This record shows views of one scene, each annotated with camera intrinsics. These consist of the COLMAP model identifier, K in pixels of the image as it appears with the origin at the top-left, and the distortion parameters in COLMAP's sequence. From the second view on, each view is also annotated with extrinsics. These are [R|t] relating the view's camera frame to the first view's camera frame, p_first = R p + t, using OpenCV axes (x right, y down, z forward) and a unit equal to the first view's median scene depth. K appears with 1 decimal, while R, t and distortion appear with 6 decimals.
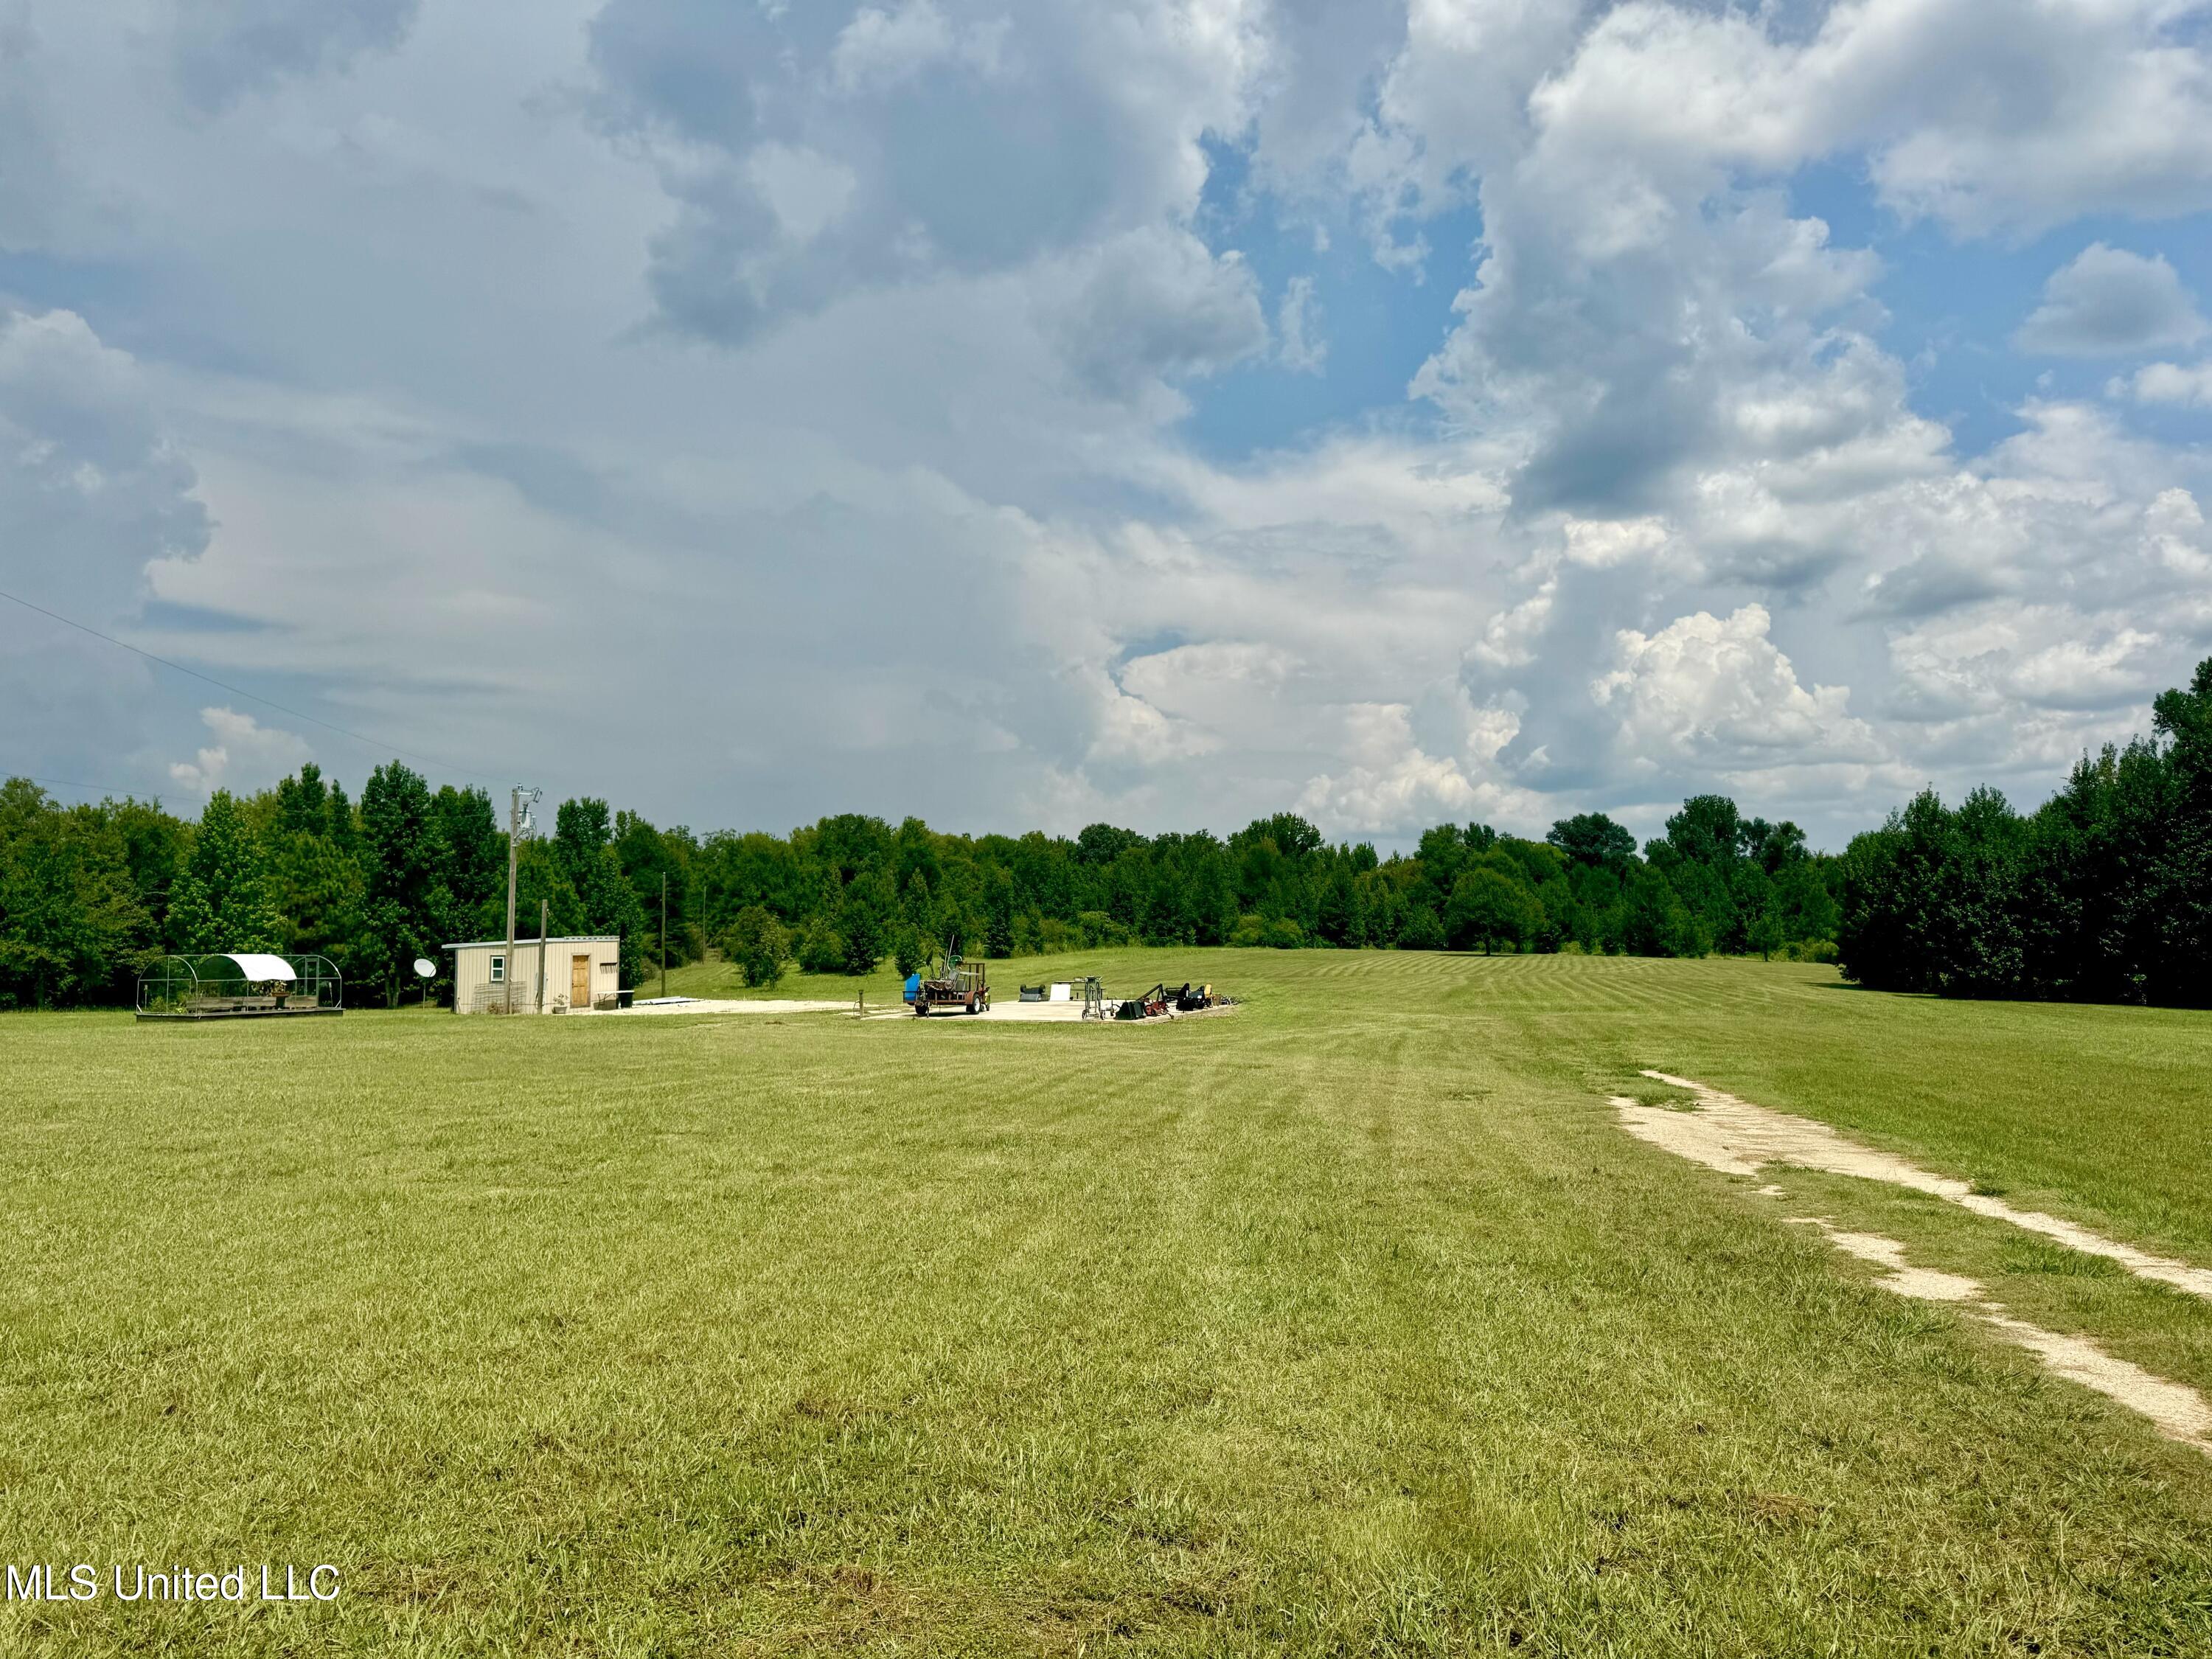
lens RADIAL K [[1547.0, 0, 1088.7], [0, 1547.0, 848.8], [0, 0, 1]] dist [0.059618, -0.037850]
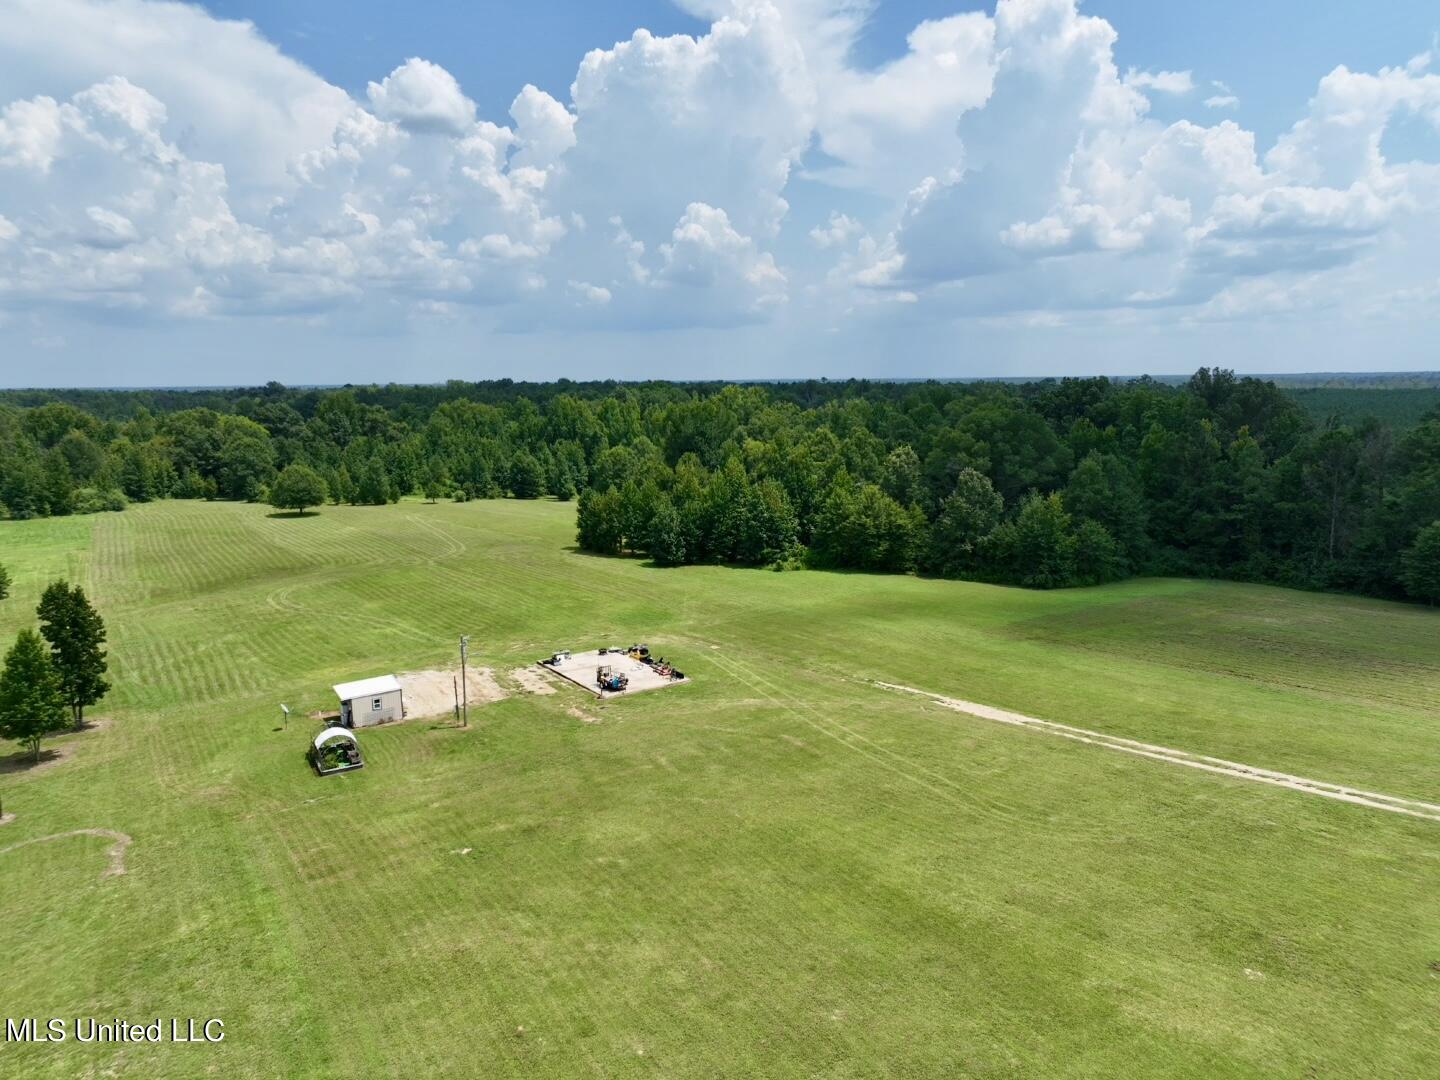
lens RADIAL K [[1011.0, 0, 728.4], [0, 1011.0, 541.2], [0, 0, 1]] dist [0.012590, -0.003020]
pose [[0.594752, -0.130328, 0.793275, -0.276532], [-0.034829, 0.981668, 0.187392, -0.100372], [-0.803154, -0.139081, 0.579310, -0.042521]]
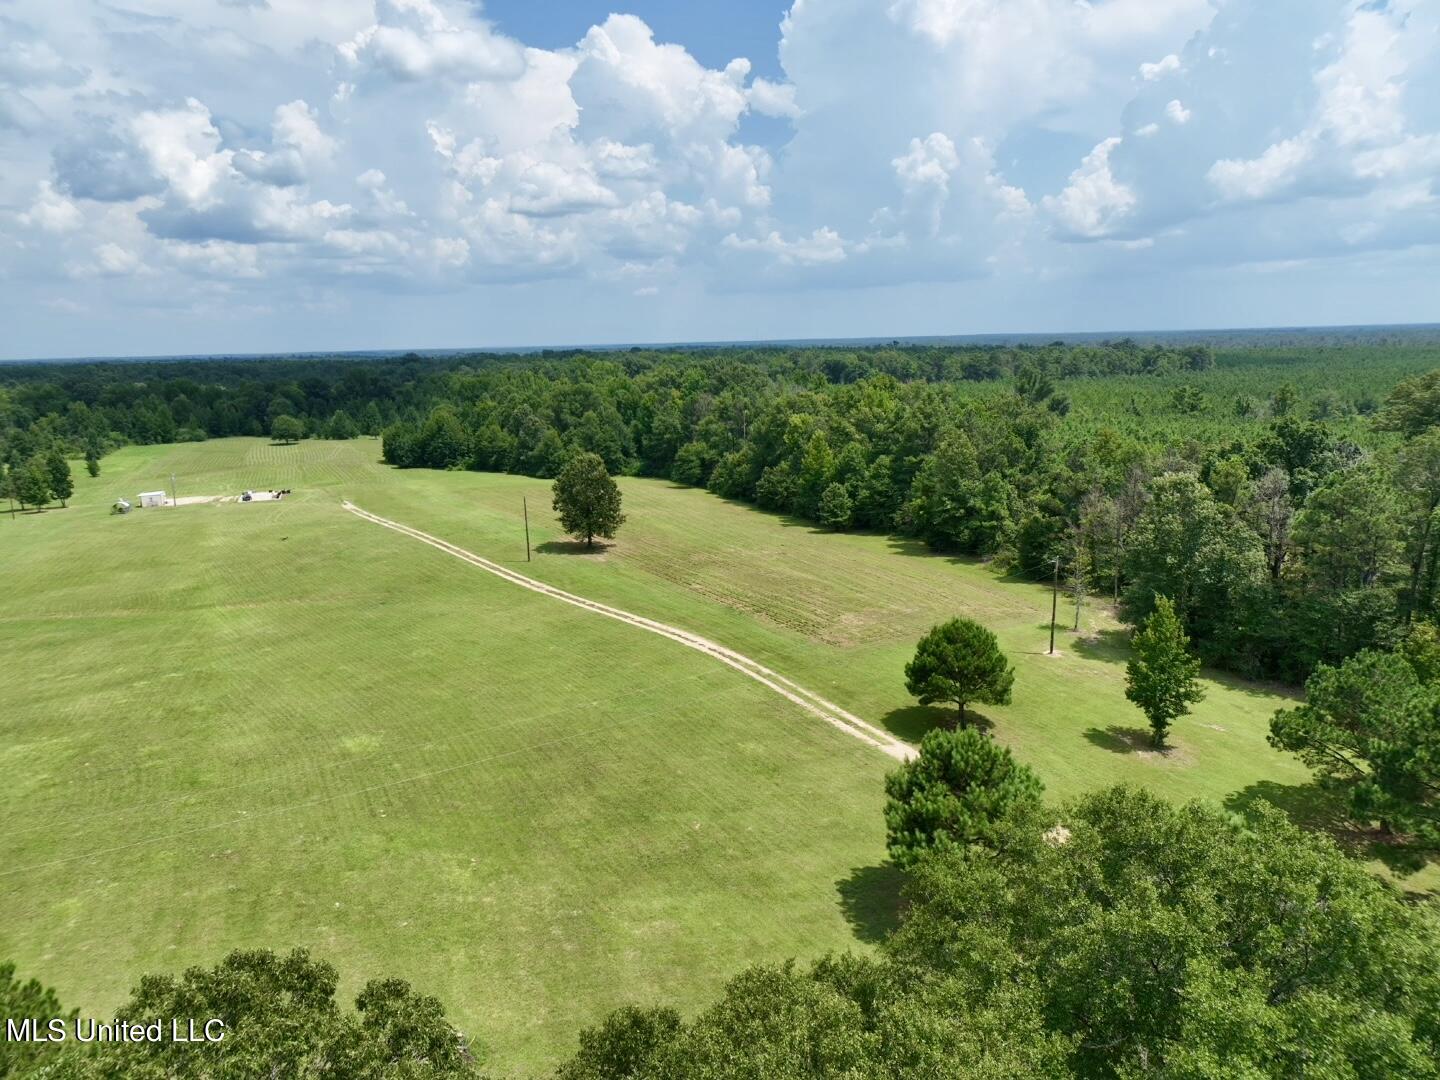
lens RADIAL K [[1011.0, 0, 733.0], [0, 1011.0, 555.0], [0, 0, 1]] dist [0.012590, -0.003020]
pose [[0.756147, -0.151381, 0.636652, -0.279697], [-0.012818, 0.969263, 0.245692, -0.162922], [-0.654277, -0.193940, 0.730965, -0.780197]]
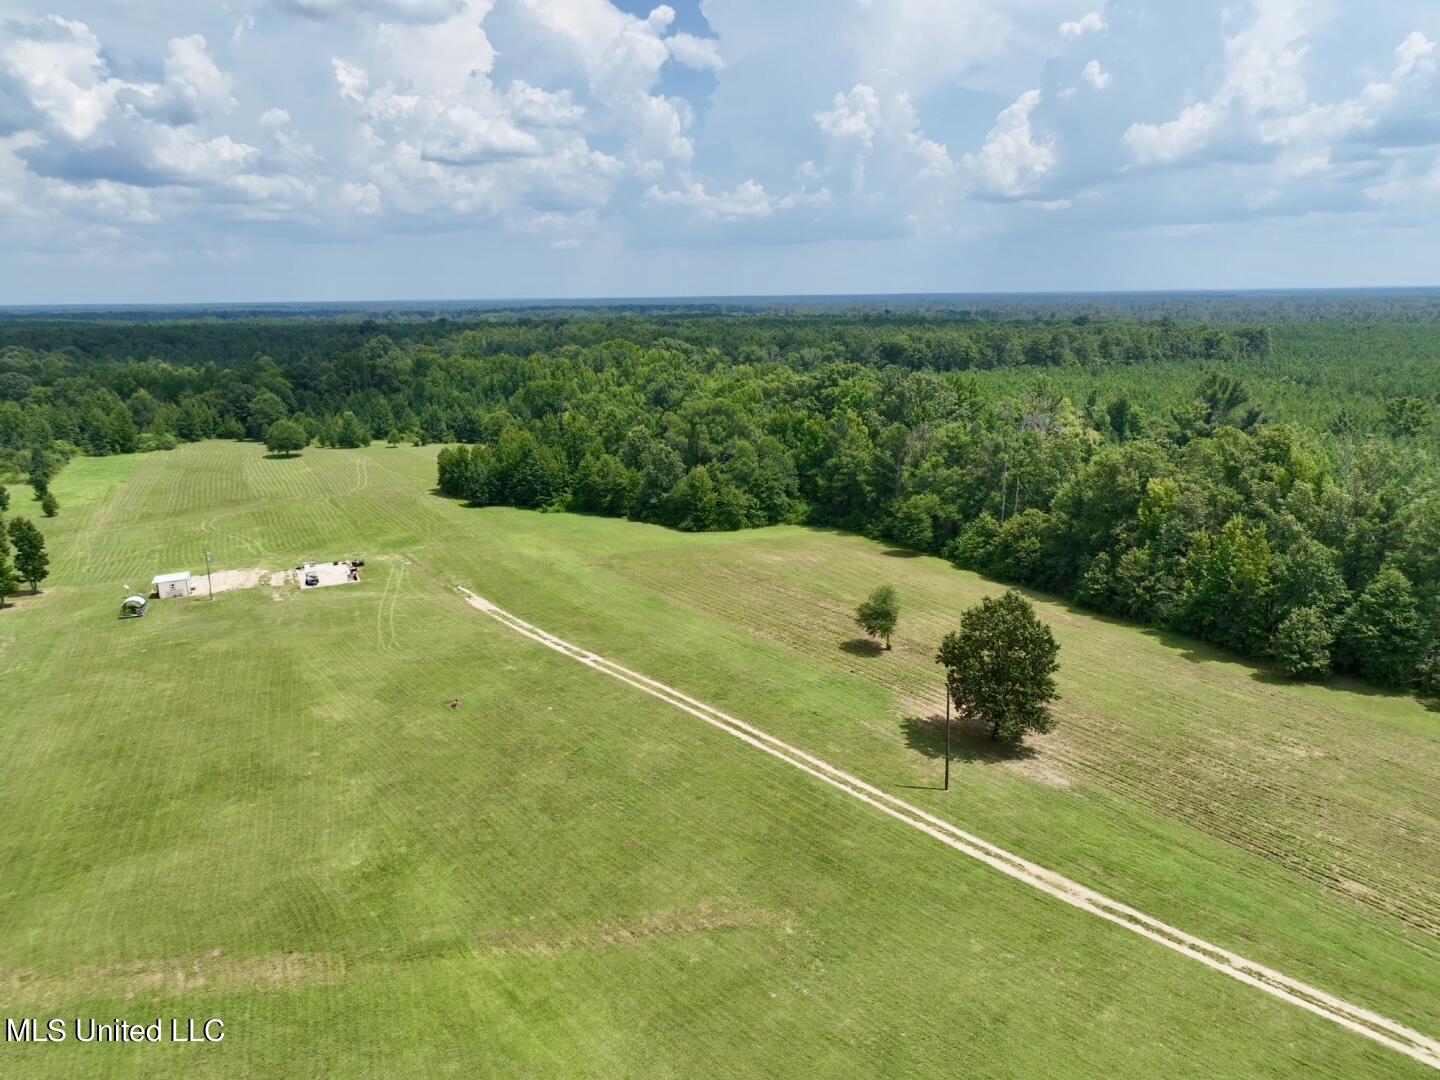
lens RADIAL K [[1011.0, 0, 727.1], [0, 1011.0, 539.3], [0, 0, 1]] dist [0.012590, -0.003020]
pose [[0.705513, -0.172925, 0.687276, -0.270966], [-0.028299, 0.962126, 0.271131, -0.188510], [-0.708131, -0.210736, 0.673899, -0.420797]]
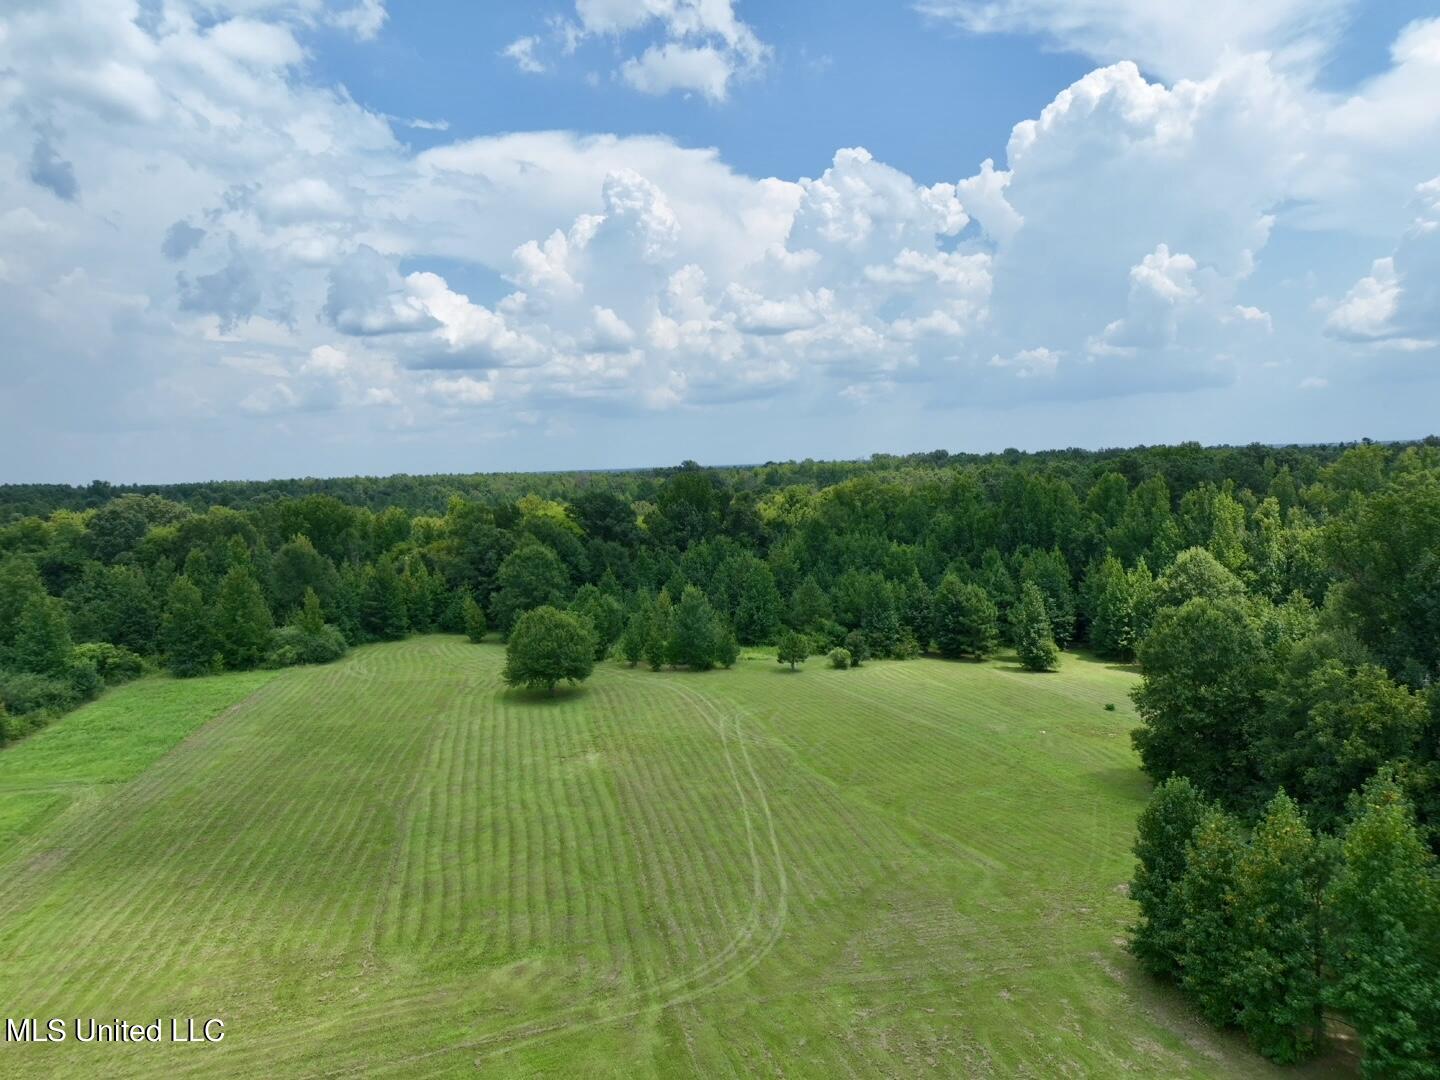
lens RADIAL K [[1011.0, 0, 717.2], [0, 1011.0, 532.5], [0, 0, 1]] dist [0.012590, -0.003020]
pose [[0.876718, -0.060023, 0.477245, 0.039364], [0.006324, 0.993536, 0.113339, -0.077762], [-0.480963, -0.096348, 0.871431, 0.307031]]
